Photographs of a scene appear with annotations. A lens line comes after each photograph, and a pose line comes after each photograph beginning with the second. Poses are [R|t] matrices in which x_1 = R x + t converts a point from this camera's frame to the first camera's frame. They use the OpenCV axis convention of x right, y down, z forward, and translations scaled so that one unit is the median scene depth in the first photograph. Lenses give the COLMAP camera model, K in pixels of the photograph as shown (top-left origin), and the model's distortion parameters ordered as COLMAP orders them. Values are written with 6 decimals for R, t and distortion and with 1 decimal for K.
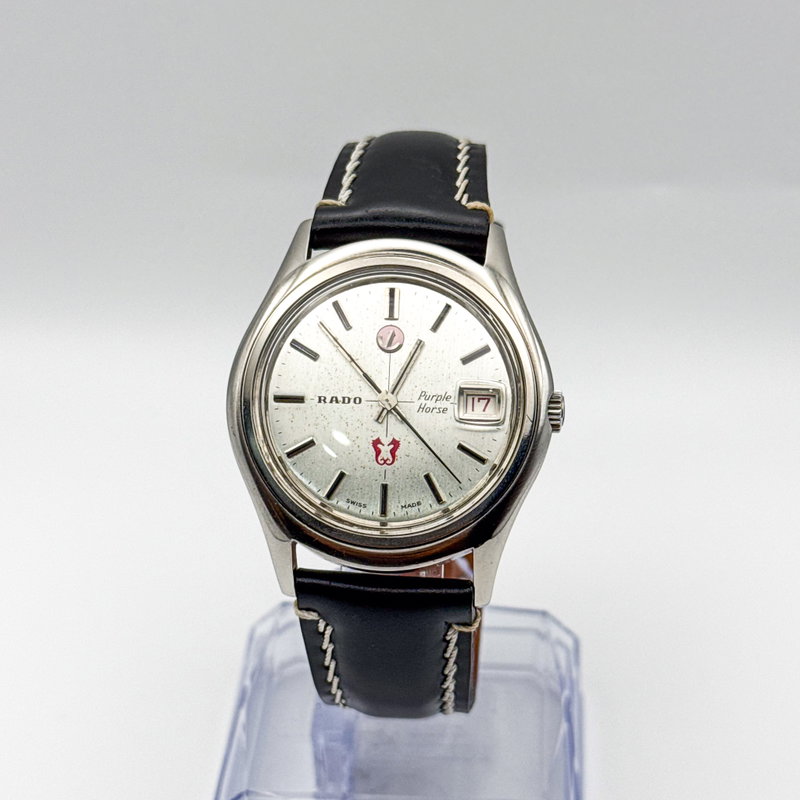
lens RADIAL K [[1943.5, 0, 399.2], [0, 1943.5, 418.3], [0, 0, 1]] dist [0.488217, -0.016690]
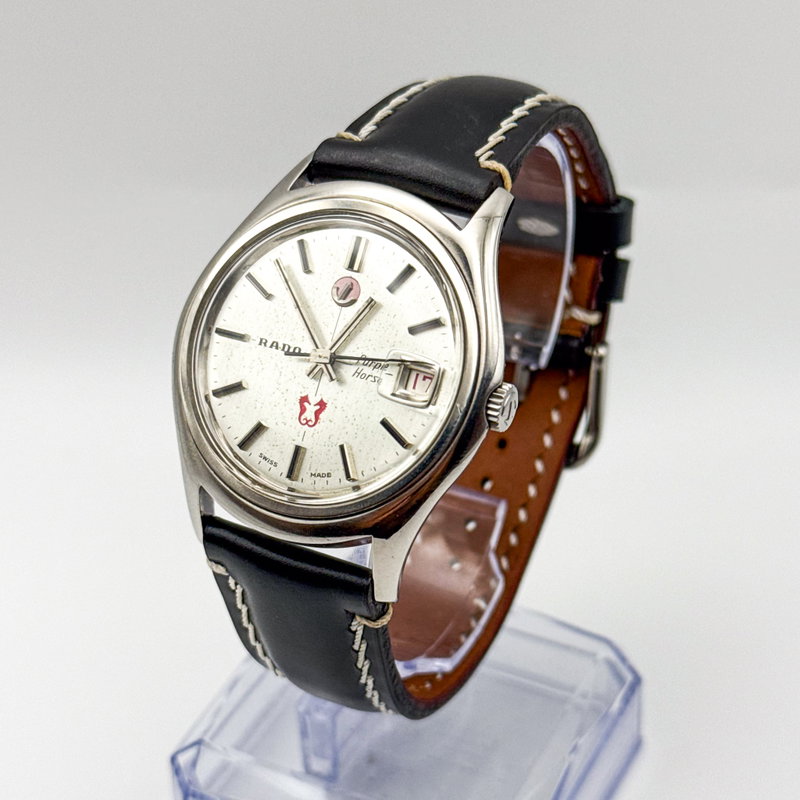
lens RADIAL K [[1955.4, 0, 400.0], [0, 1955.4, 400.0], [0, 0, 1]] dist [0.354448, -0.115267]
pose [[0.925645, 0.204951, -0.318083, 0.319814], [-0.200719, 0.978549, 0.046406, -0.038829], [0.320771, 0.020890, 0.946926, 0.145364]]
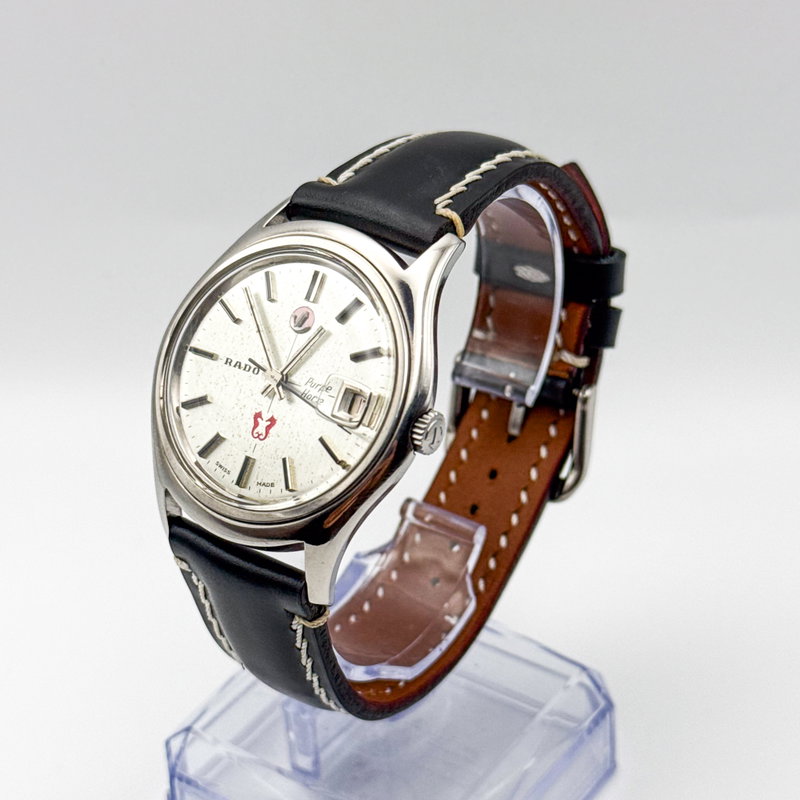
lens RADIAL K [[1955.4, 0, 400.0], [0, 1955.4, 400.0], [0, 0, 1]] dist [0.354448, -0.115267]
pose [[0.861718, 0.249555, -0.441774, 0.493907], [-0.253252, 0.966017, 0.051706, -0.065868], [0.439665, 0.067324, 0.895635, 0.124558]]
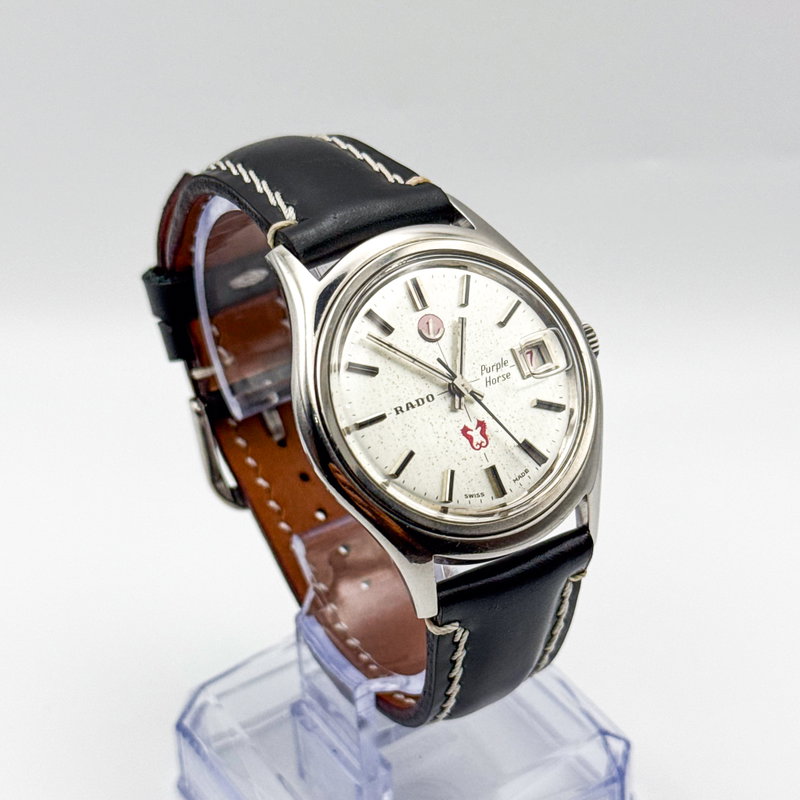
lens RADIAL K [[1943.5, 0, 399.2], [0, 1943.5, 418.3], [0, 0, 1]] dist [0.488217, -0.016690]
pose [[0.805889, -0.350987, 0.476813, -0.497280], [0.358550, 0.930186, 0.078713, -0.081199], [-0.471152, 0.107528, 0.875473, 0.161855]]
